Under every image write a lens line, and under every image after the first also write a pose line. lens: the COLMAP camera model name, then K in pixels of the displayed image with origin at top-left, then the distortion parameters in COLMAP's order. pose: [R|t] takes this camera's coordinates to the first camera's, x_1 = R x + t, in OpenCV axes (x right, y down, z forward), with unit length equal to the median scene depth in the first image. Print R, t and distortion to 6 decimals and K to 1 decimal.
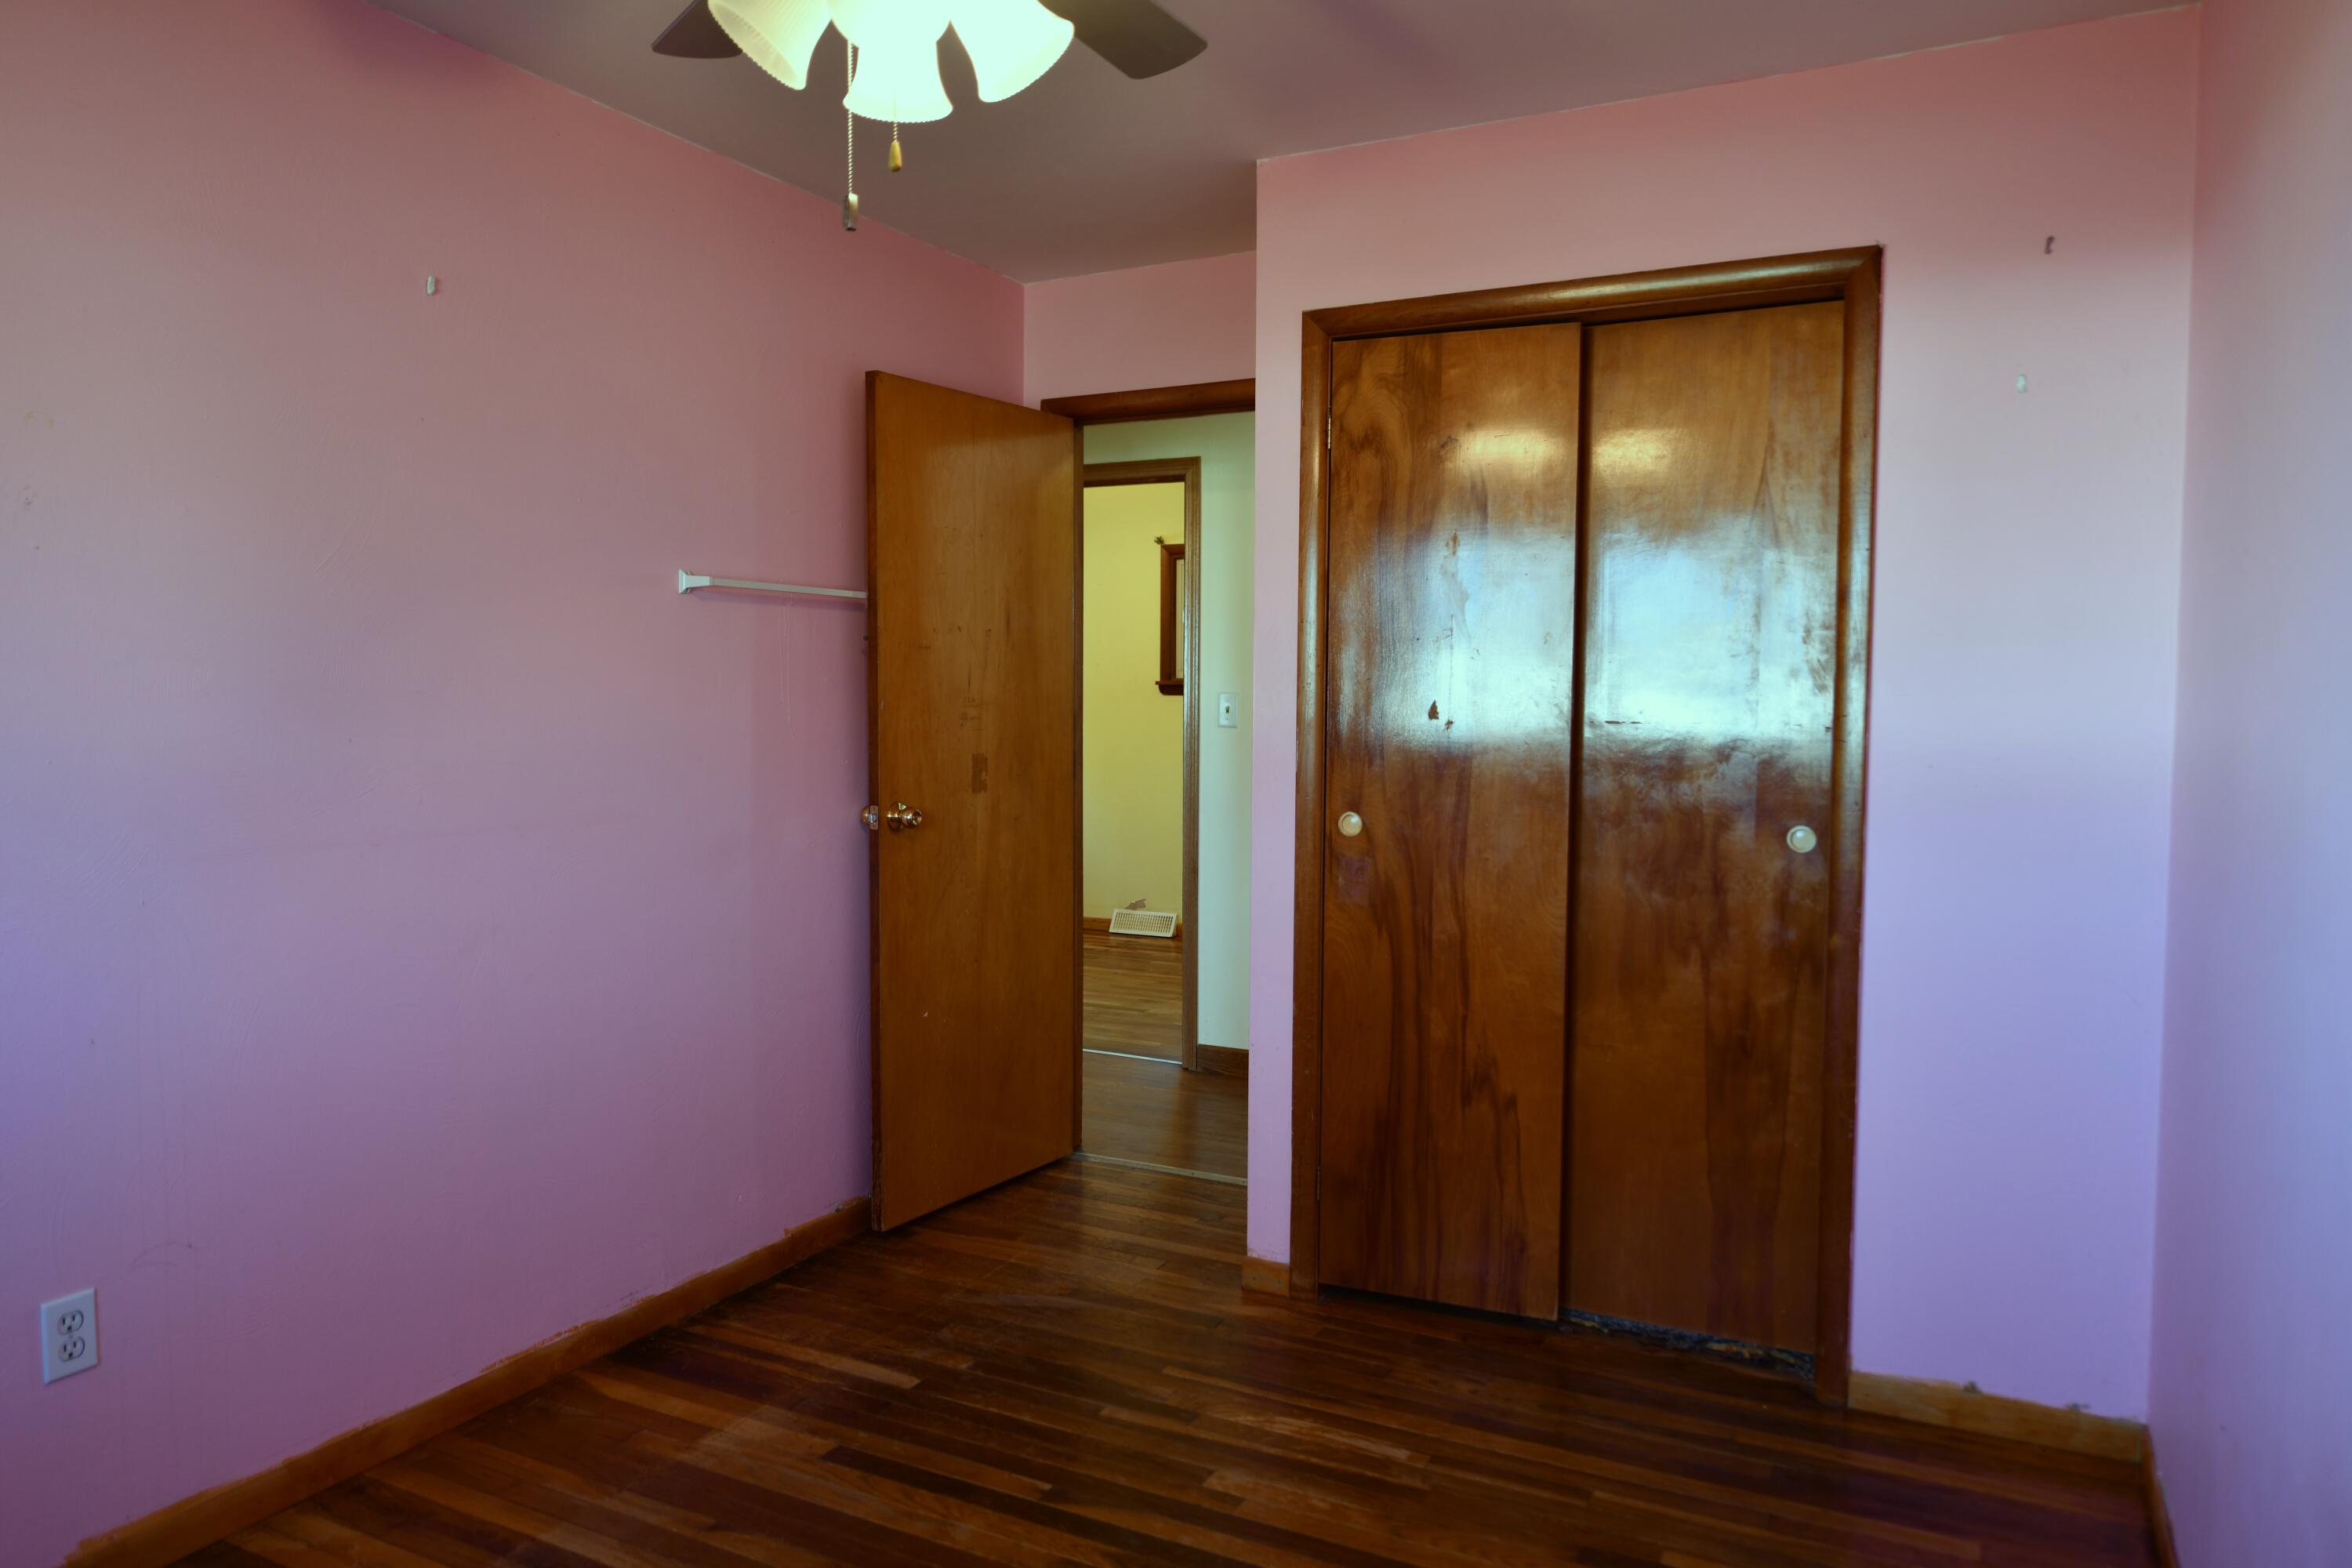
lens RADIAL K [[1572.2, 0, 1155.4], [0, 1572.2, 774.6], [0, 0, 1]] dist [-0.001072, 0.003842]
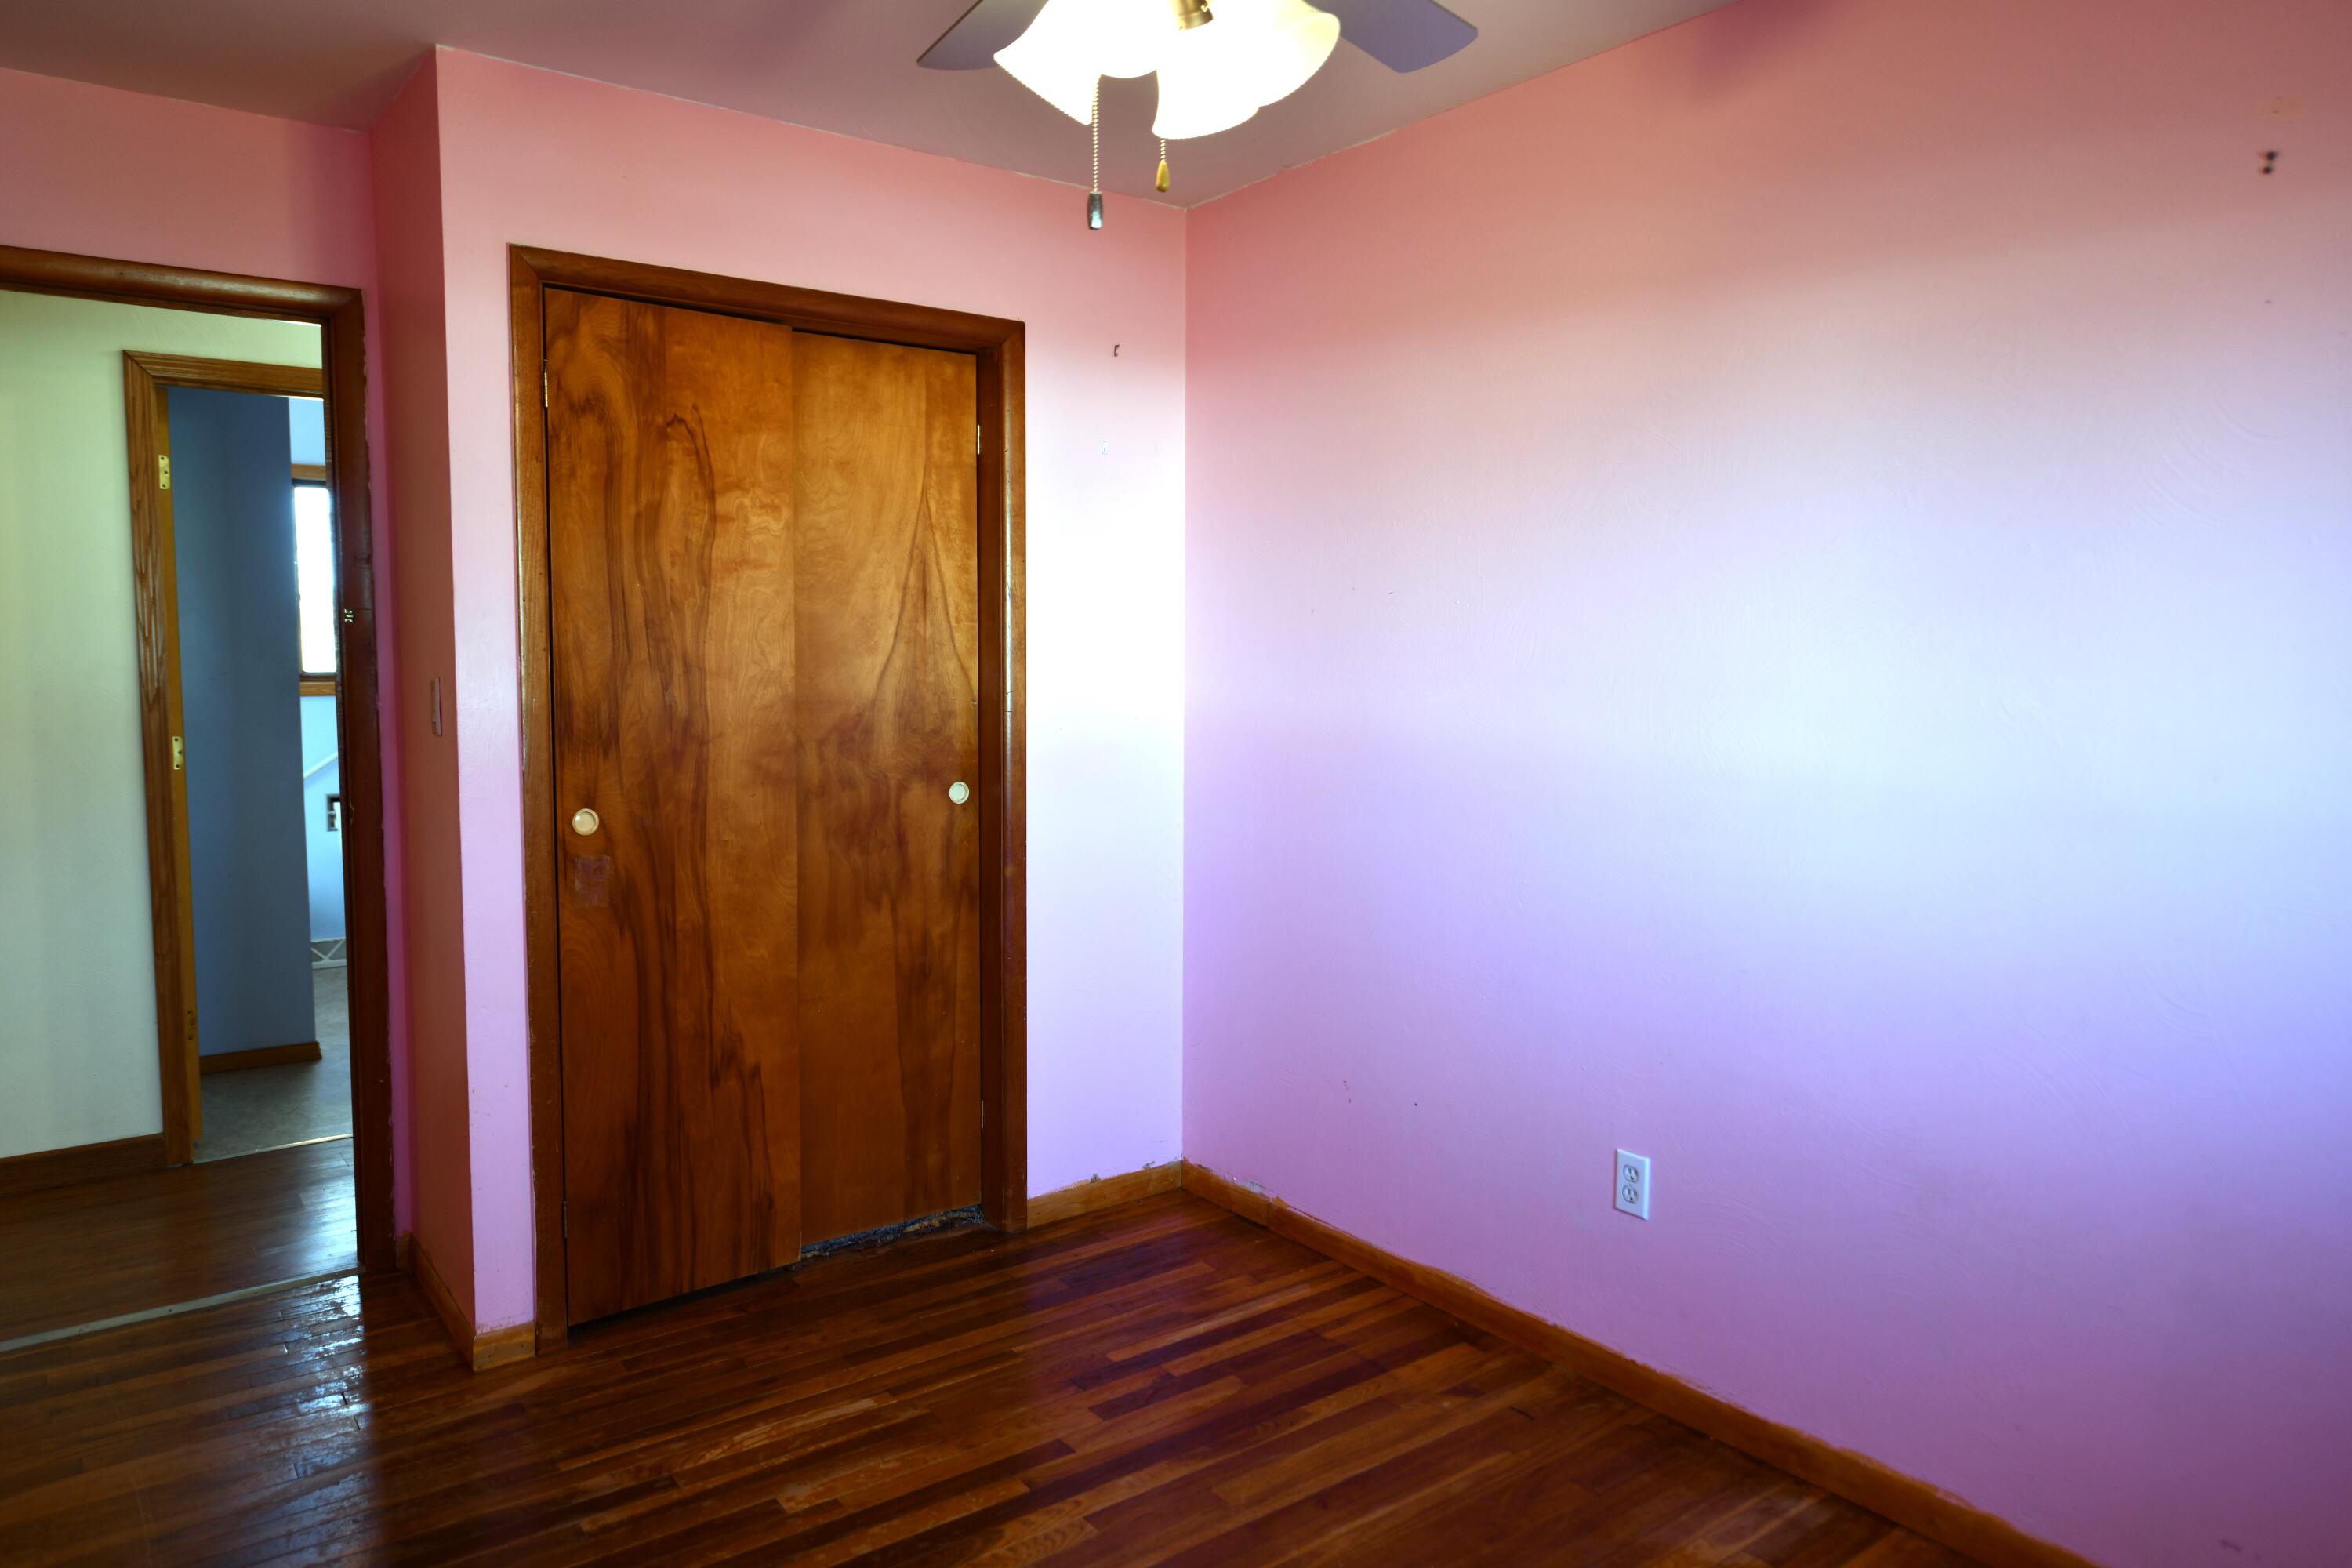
lens RADIAL K [[1572.2, 0, 1193.0], [0, 1572.2, 777.4], [0, 0, 1]] dist [-0.001072, 0.003842]
pose [[0.414990, -0.079310, 0.906362, -0.580447], [0.045070, 0.996762, 0.066585, -0.041318], [-0.908709, 0.013218, 0.417221, 0.302664]]
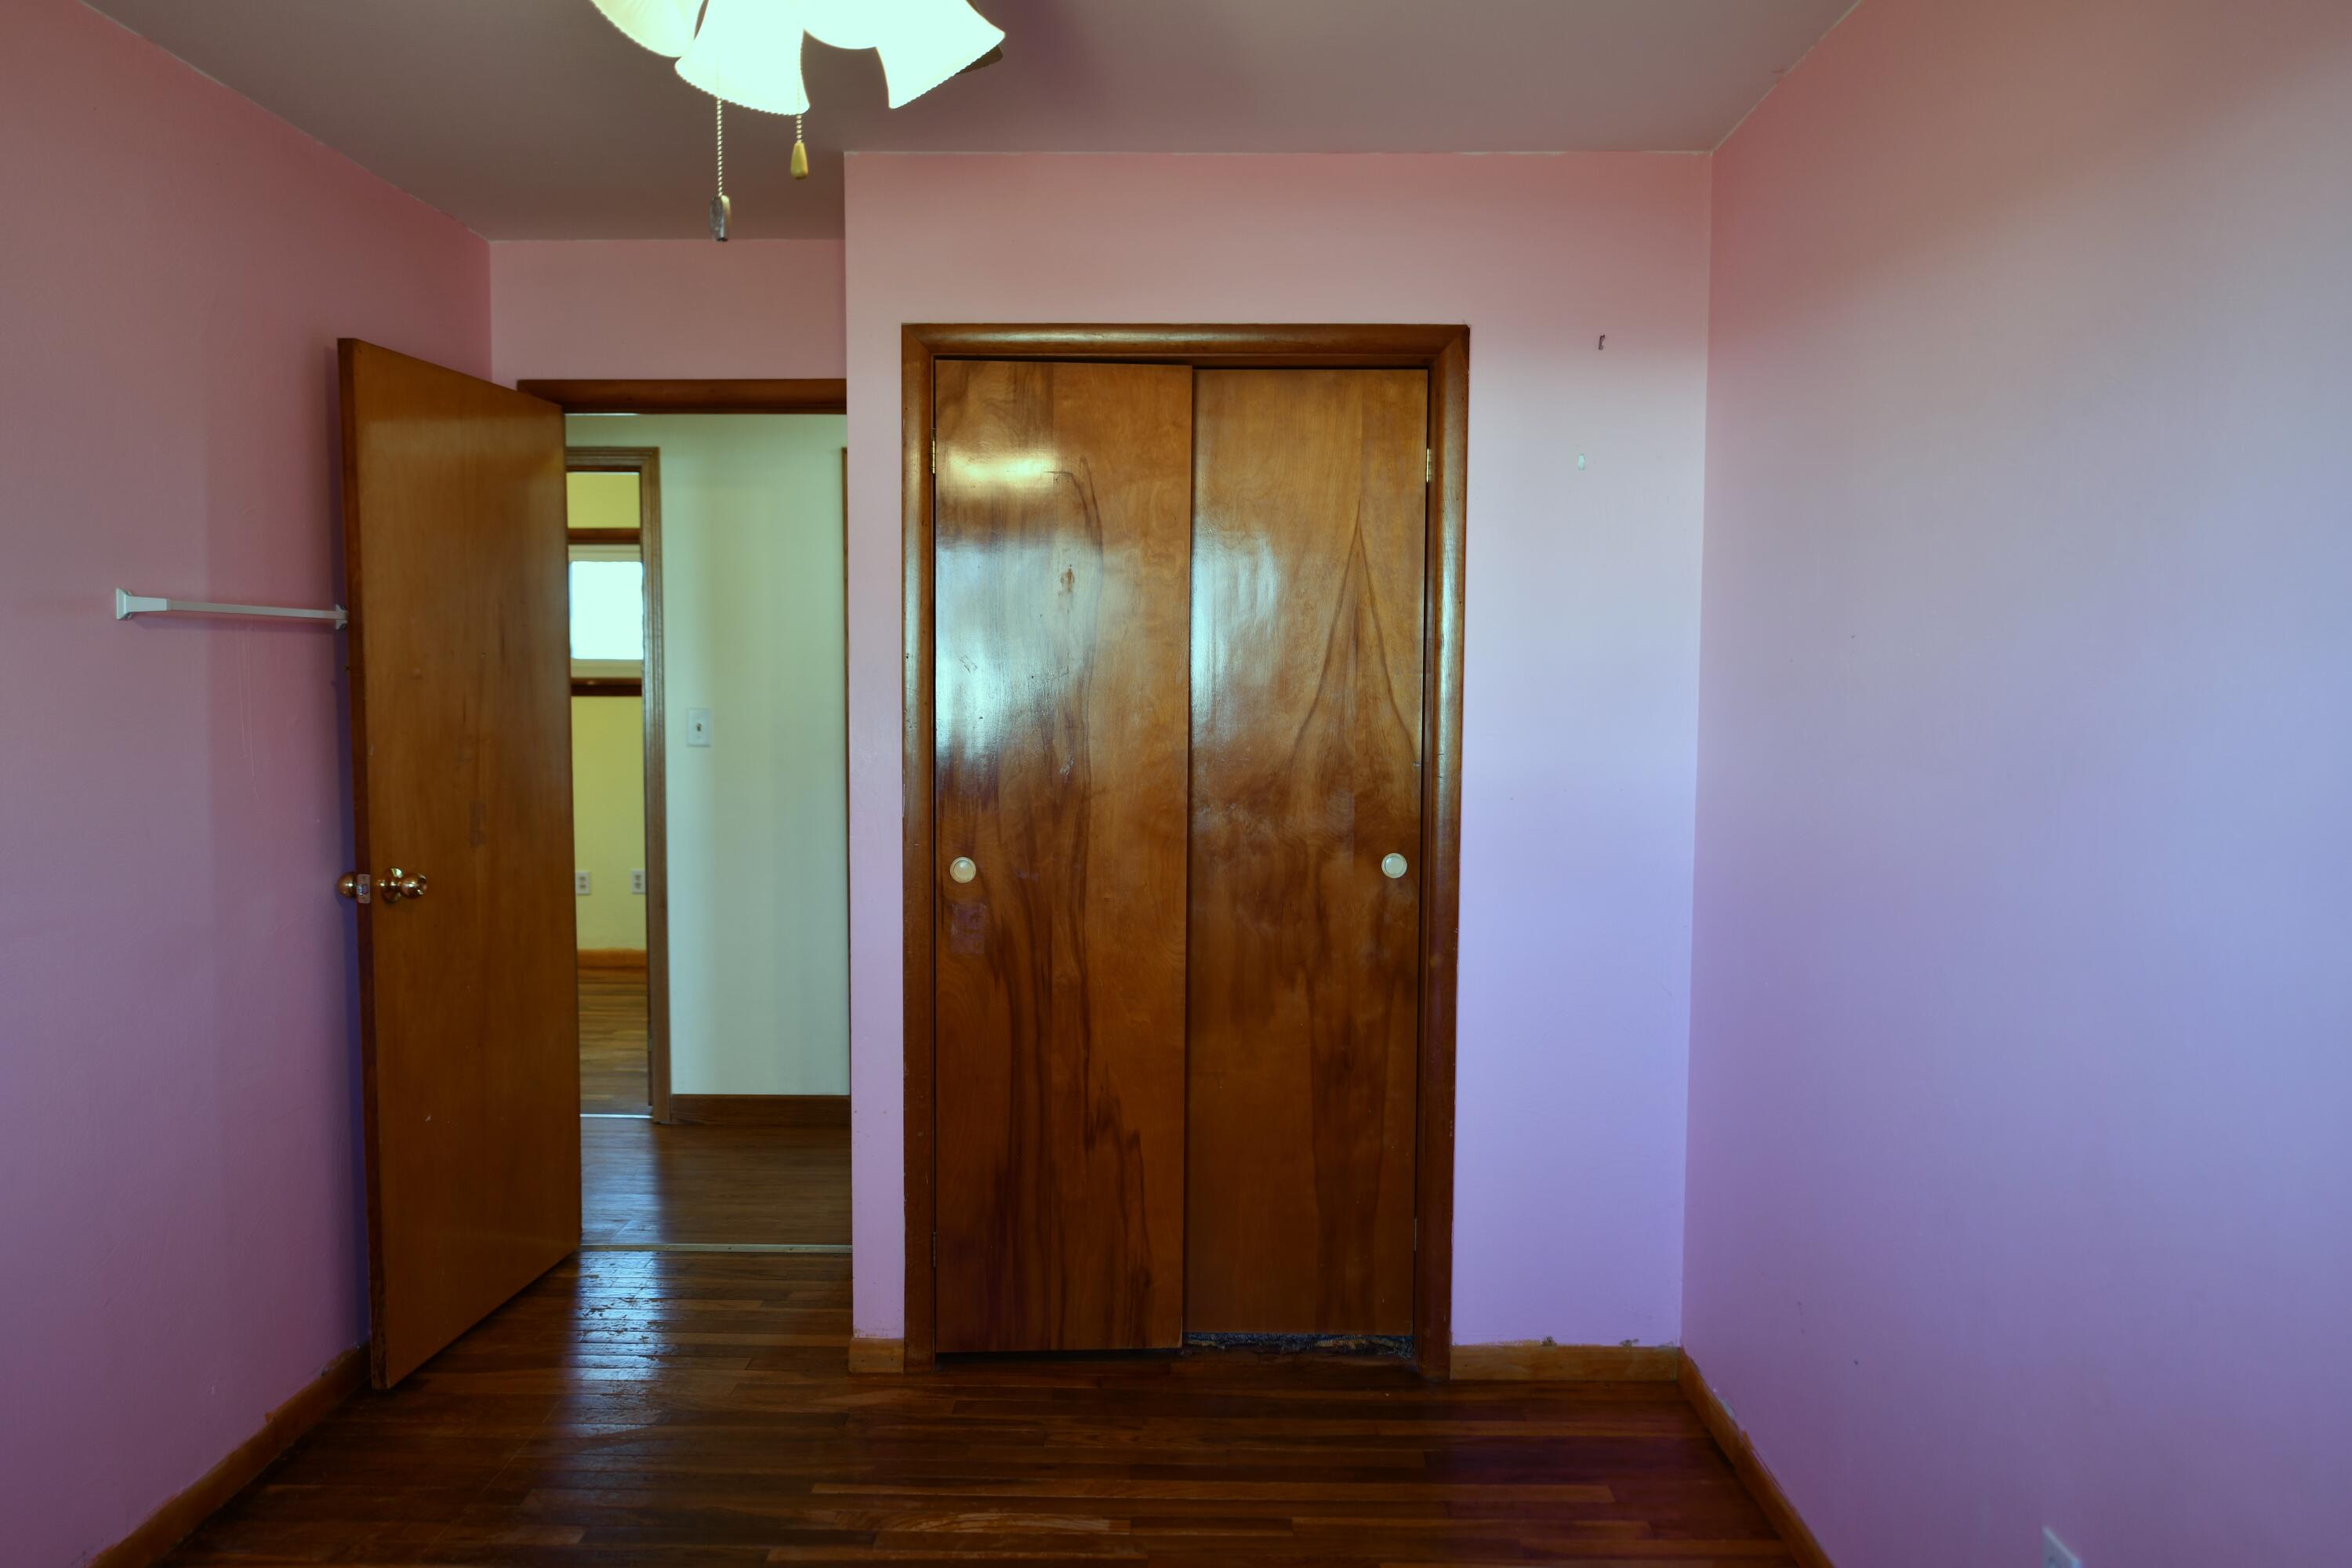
lens RADIAL K [[1572.2, 0, 1173.8], [0, 1572.2, 773.1], [0, 0, 1]] dist [-0.001072, 0.003842]
pose [[0.892332, -0.031588, 0.450273, -0.195361], [0.023352, 0.999443, 0.023837, -0.048544], [-0.450775, -0.010756, 0.892573, 0.097229]]
